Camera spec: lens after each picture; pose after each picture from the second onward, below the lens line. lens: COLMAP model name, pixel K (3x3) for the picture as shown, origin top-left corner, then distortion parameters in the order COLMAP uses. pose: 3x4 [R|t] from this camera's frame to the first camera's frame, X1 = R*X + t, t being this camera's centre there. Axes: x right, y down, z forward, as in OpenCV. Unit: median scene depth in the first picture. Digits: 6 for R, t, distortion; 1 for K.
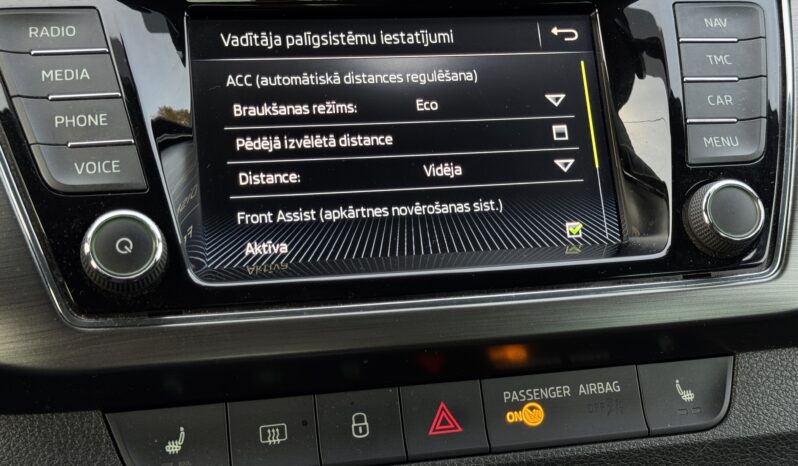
lens RADIAL K [[1110.8, 0, 402.2], [0, 1110.8, 237.7], [0, 0, 1]] dist [0.078014, 0.000000]
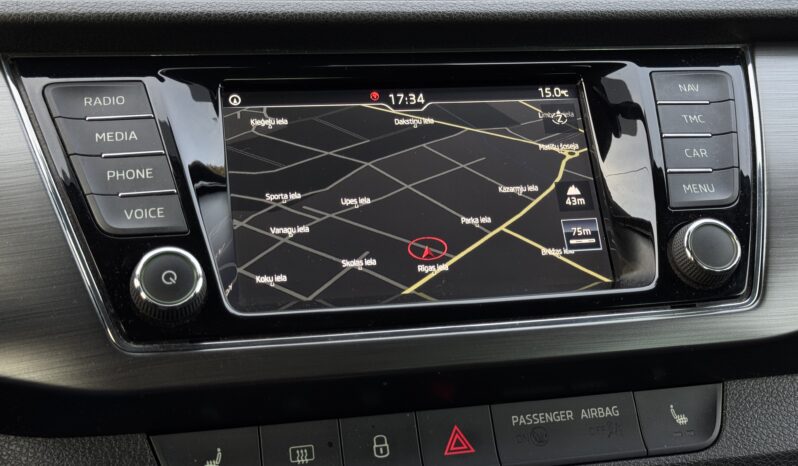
lens RADIAL K [[1110.8, 0, 403.5], [0, 1110.8, 234.5], [0, 0, 1]] dist [0.078014, 0.000000]
pose [[0.999697, -0.024353, -0.003598, -0.006751], [0.023701, 0.991656, -0.126712, 0.101172], [0.006654, 0.126588, 0.991933, -0.108208]]
